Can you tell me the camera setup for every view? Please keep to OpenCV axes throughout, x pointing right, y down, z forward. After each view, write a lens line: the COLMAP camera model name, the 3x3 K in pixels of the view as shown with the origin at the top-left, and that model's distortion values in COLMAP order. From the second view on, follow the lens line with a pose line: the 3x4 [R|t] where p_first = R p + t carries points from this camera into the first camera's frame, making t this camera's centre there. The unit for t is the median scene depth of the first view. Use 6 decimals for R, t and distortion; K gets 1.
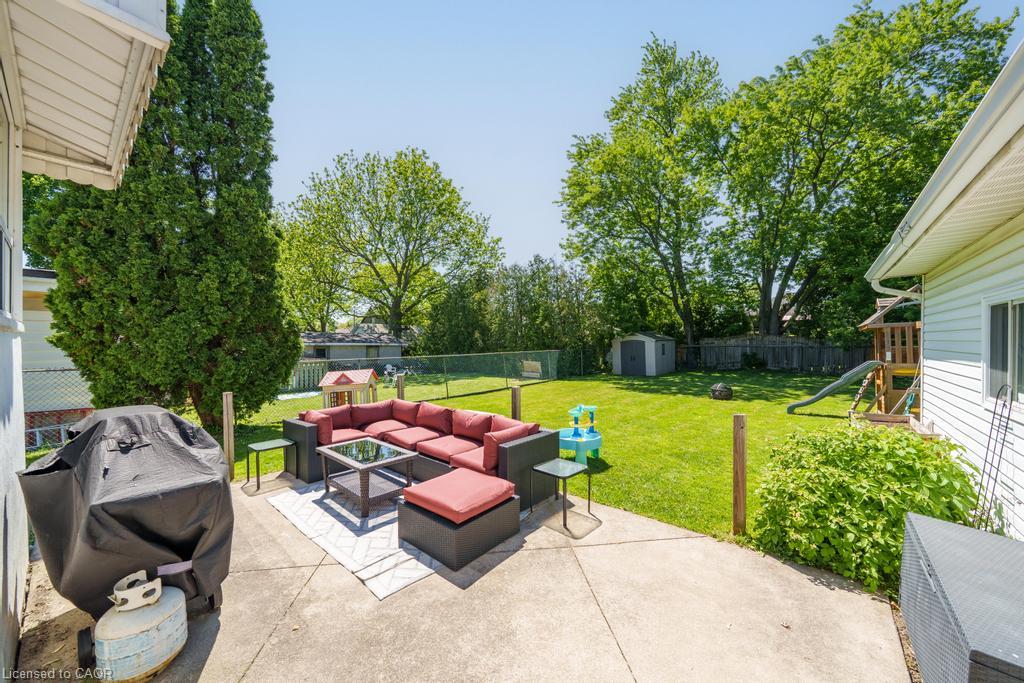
lens RADIAL K [[369.5, 0, 501.9], [0, 369.5, 345.4], [0, 0, 1]] dist [0.006114, 0.000256]
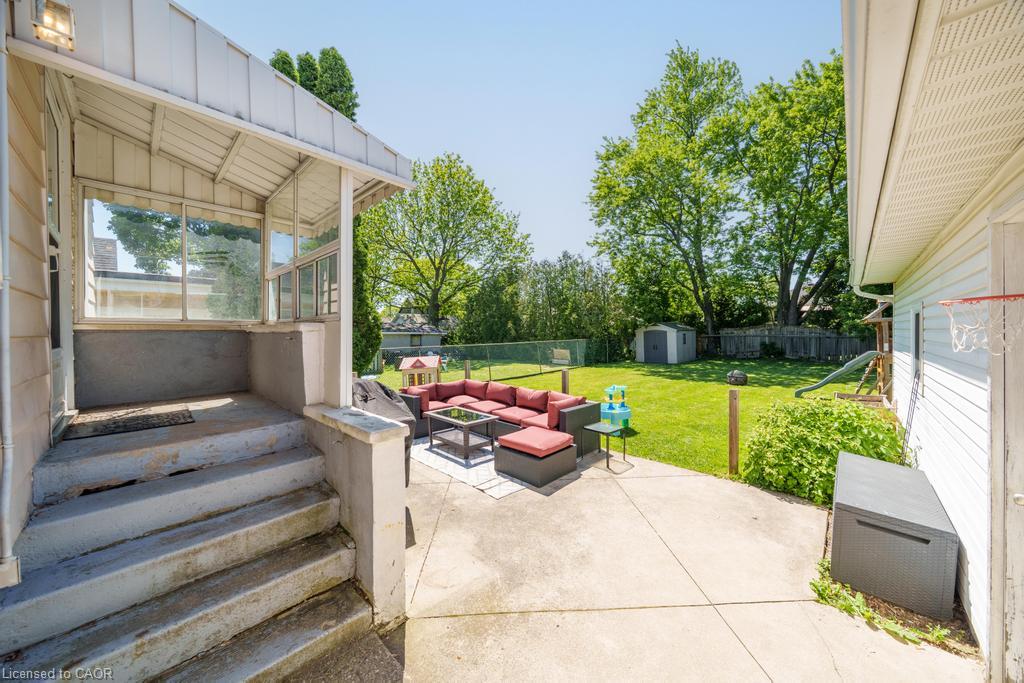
lens RADIAL K [[369.5, 0, 502.5], [0, 369.5, 334.6], [0, 0, 1]] dist [0.006114, 0.000256]
pose [[0.998778, 0.002650, -0.049346, -0.068455], [-0.002398, 0.999984, 0.005158, -0.011457], [0.049359, -0.005034, 0.998768, -0.180991]]
